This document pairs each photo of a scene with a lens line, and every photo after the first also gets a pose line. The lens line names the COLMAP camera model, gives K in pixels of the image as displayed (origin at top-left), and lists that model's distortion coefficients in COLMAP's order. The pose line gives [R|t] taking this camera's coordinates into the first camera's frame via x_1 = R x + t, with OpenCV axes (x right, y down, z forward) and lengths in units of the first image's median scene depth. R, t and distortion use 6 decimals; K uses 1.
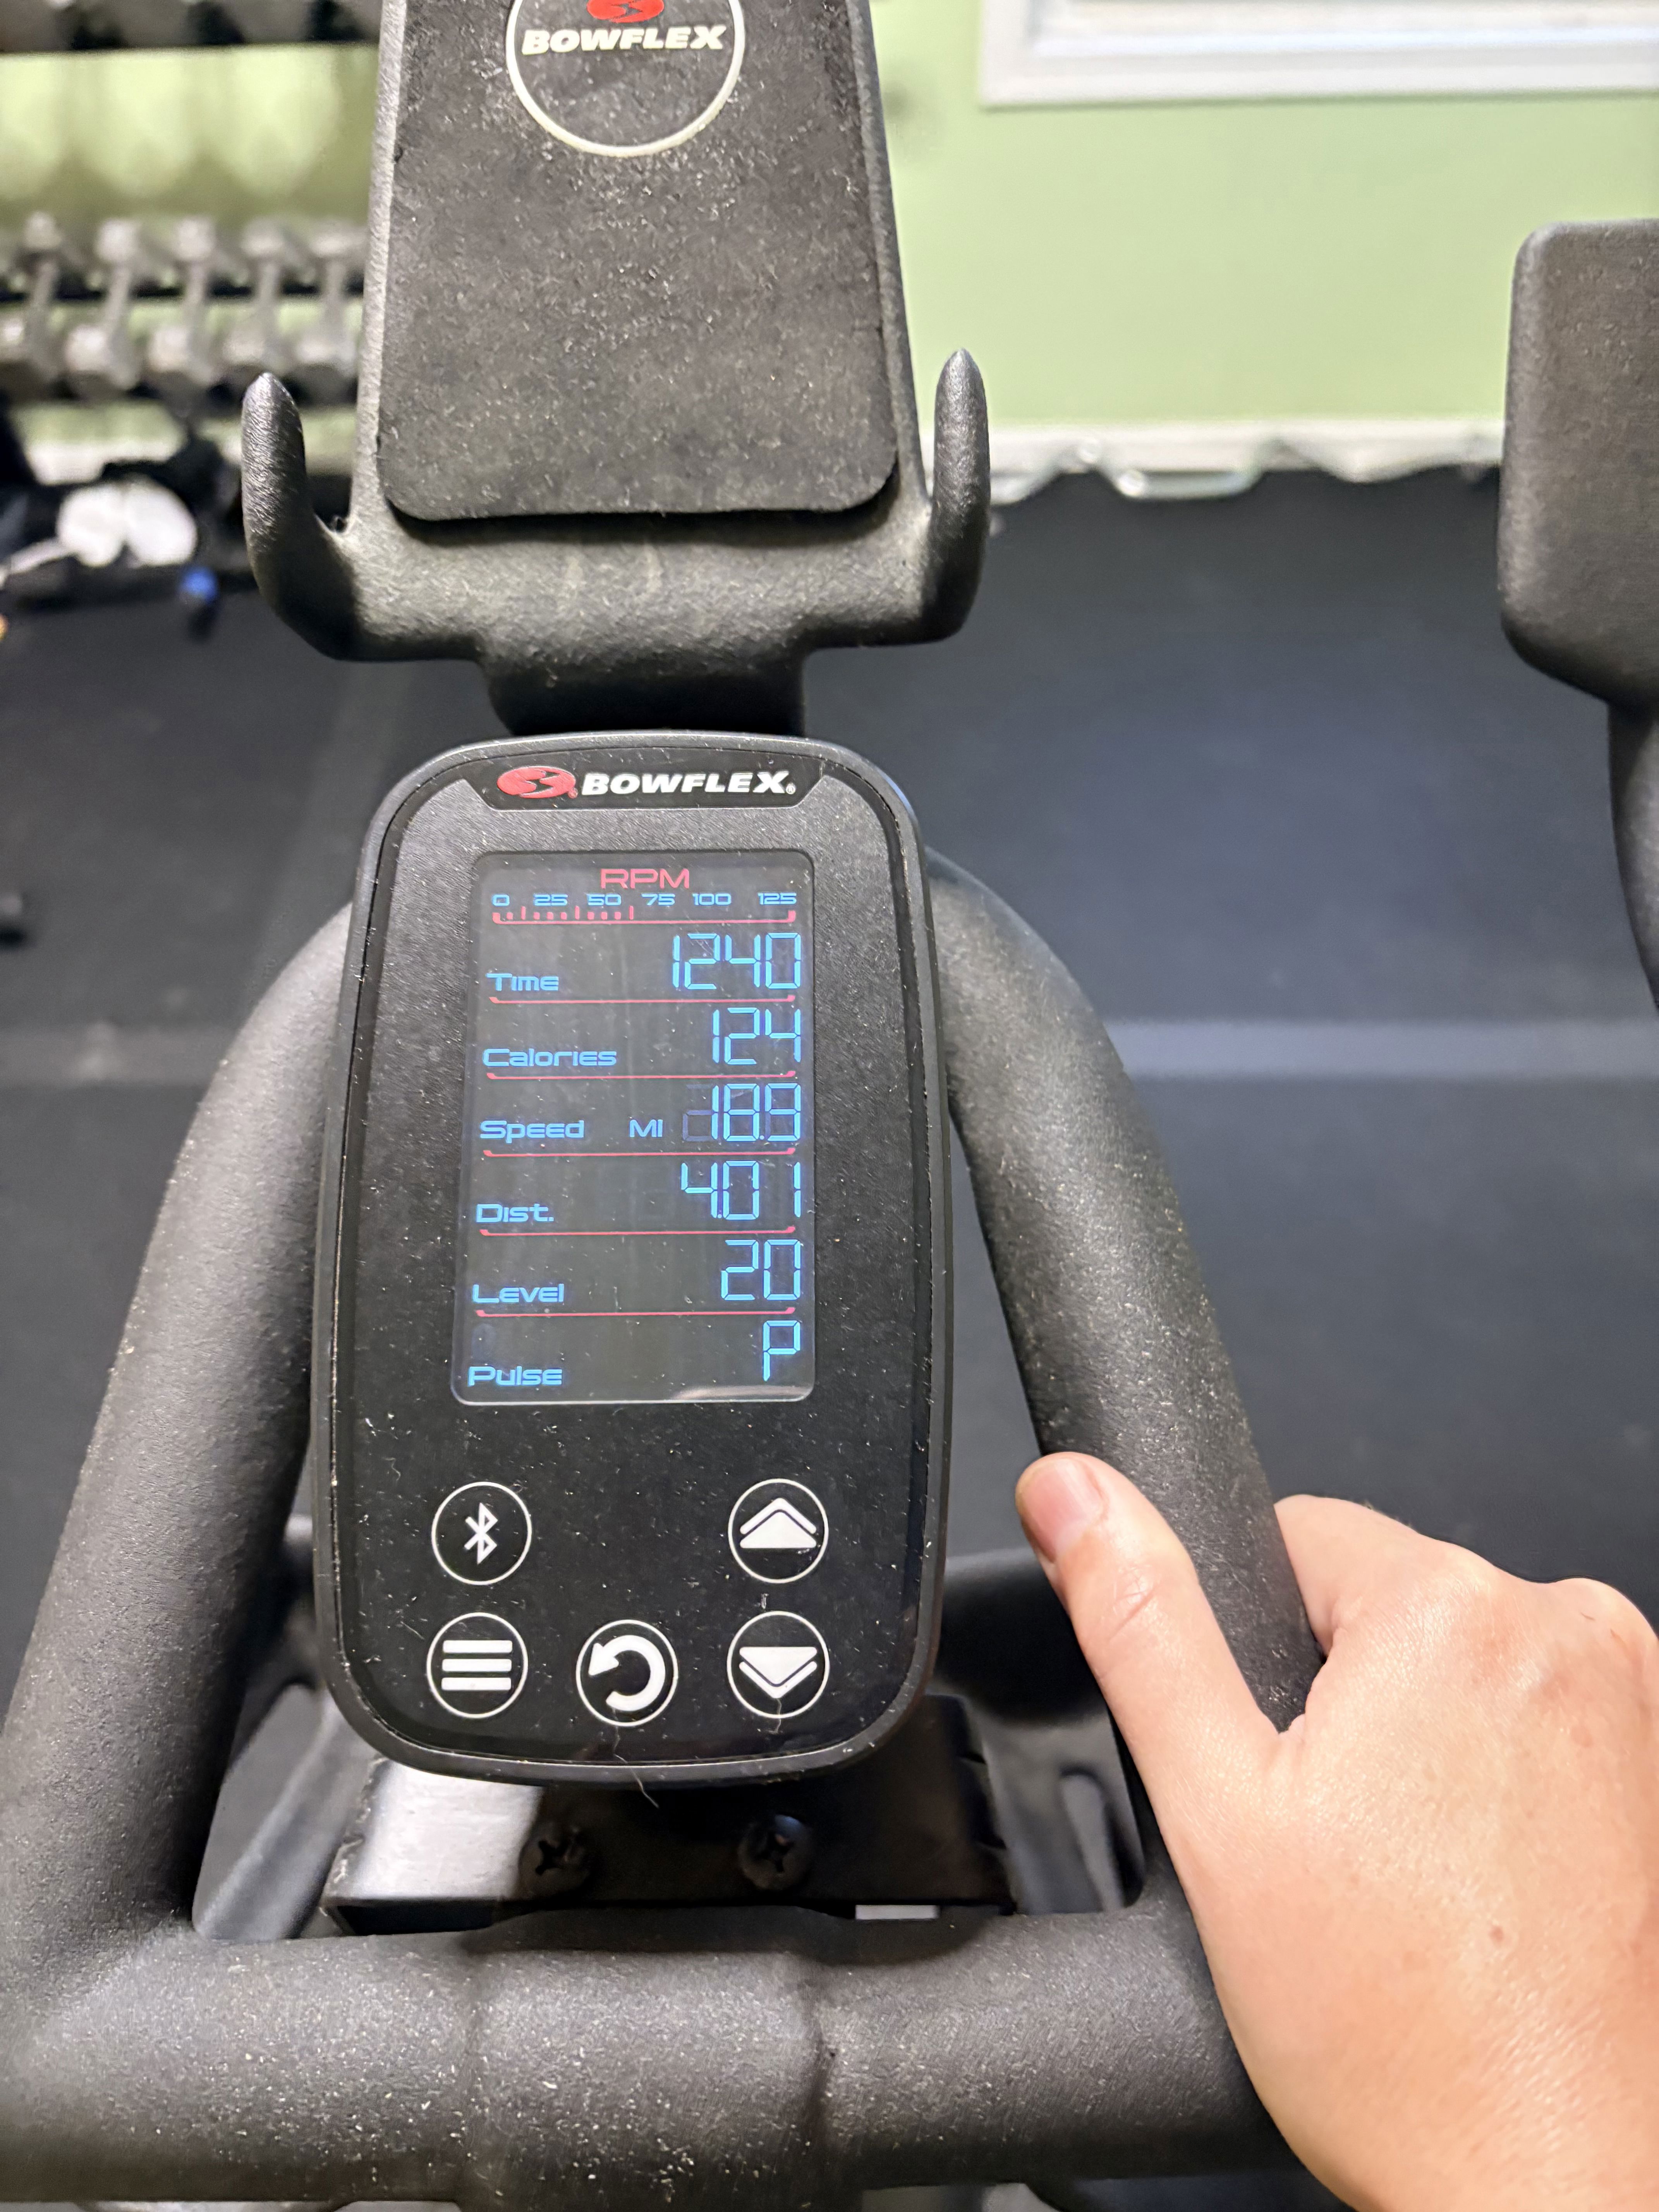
lens RADIAL K [[1750.0, 0, 841.1], [0, 1750.0, 1134.3], [0, 0, 1]] dist [-0.013280, -0.009085]
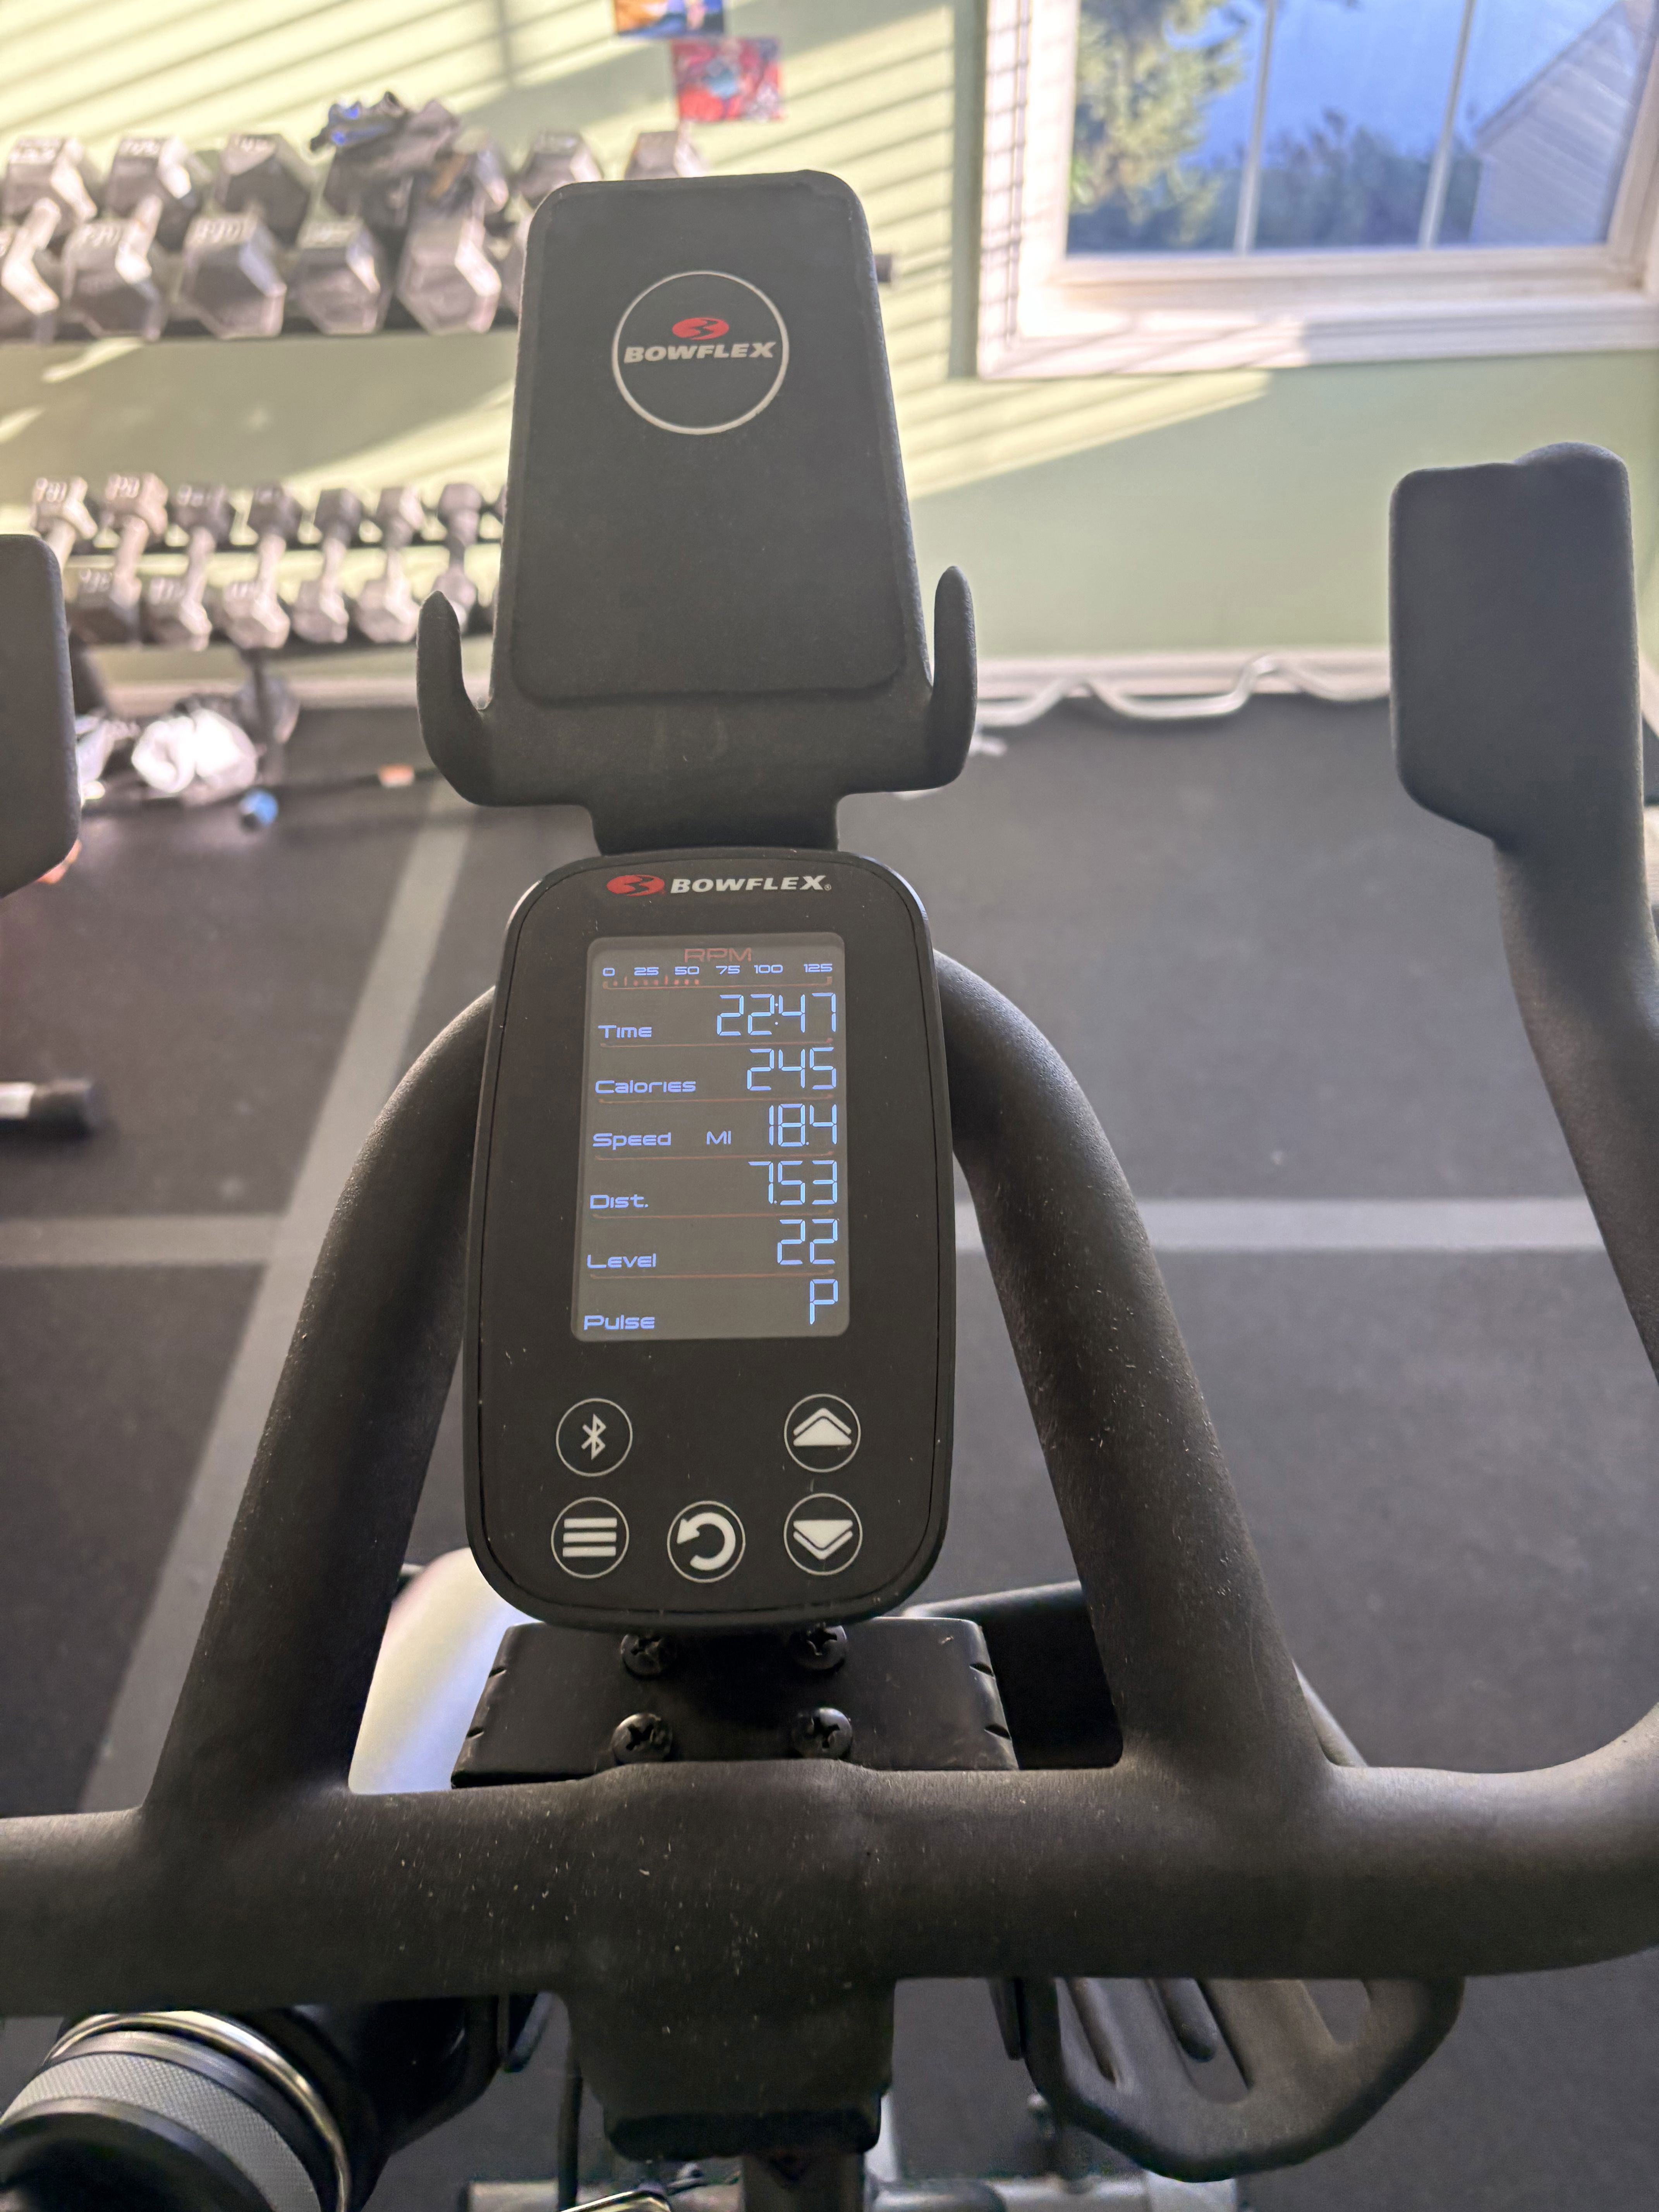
lens RADIAL K [[1750.0, 0, 830.7], [0, 1750.0, 1123.2], [0, 0, 1]] dist [-0.013280, -0.009085]
pose [[0.999777, -0.007136, -0.019871, -0.001956], [0.004524, 0.991697, -0.128516, 0.149310], [0.020623, 0.128397, 0.991508, -0.288047]]
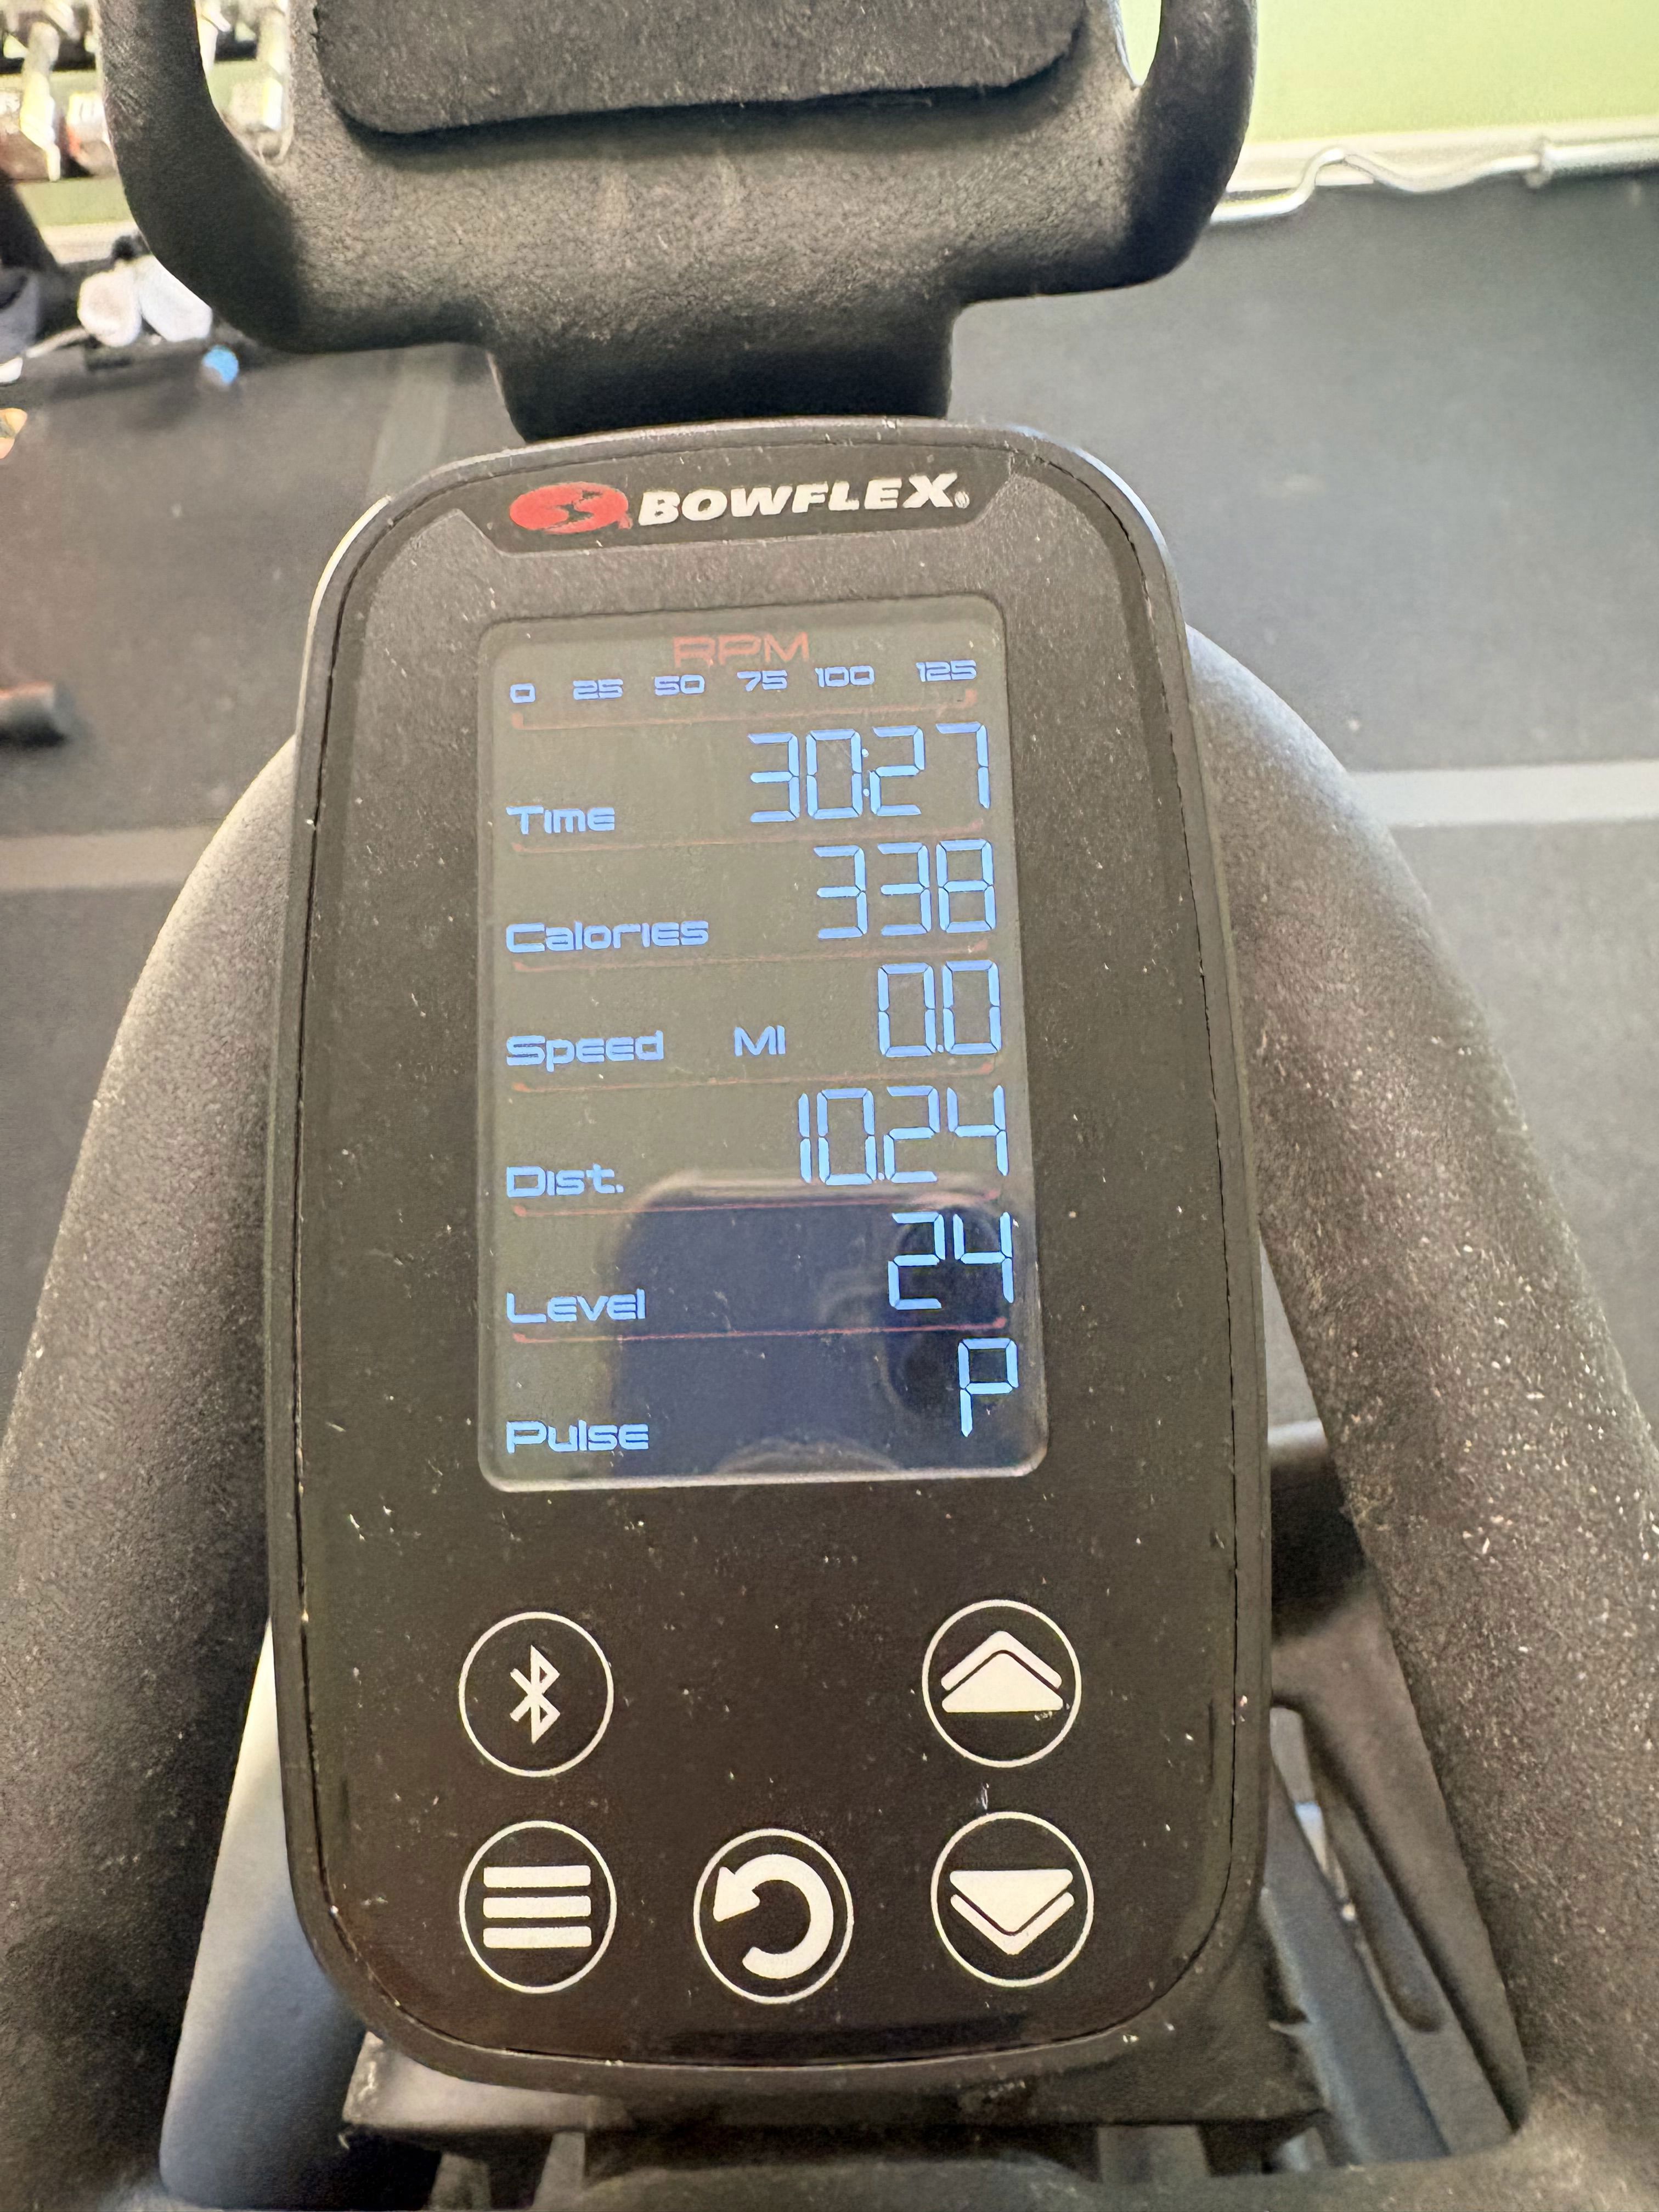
lens RADIAL K [[1750.0, 0, 867.7], [0, 1750.0, 988.6], [0, 0, 1]] dist [-0.013280, -0.009085]
pose [[0.998914, -0.036830, -0.028531, -0.051266], [0.038262, 0.997946, 0.051371, -0.052029], [0.026581, -0.052407, 0.998272, 0.344936]]
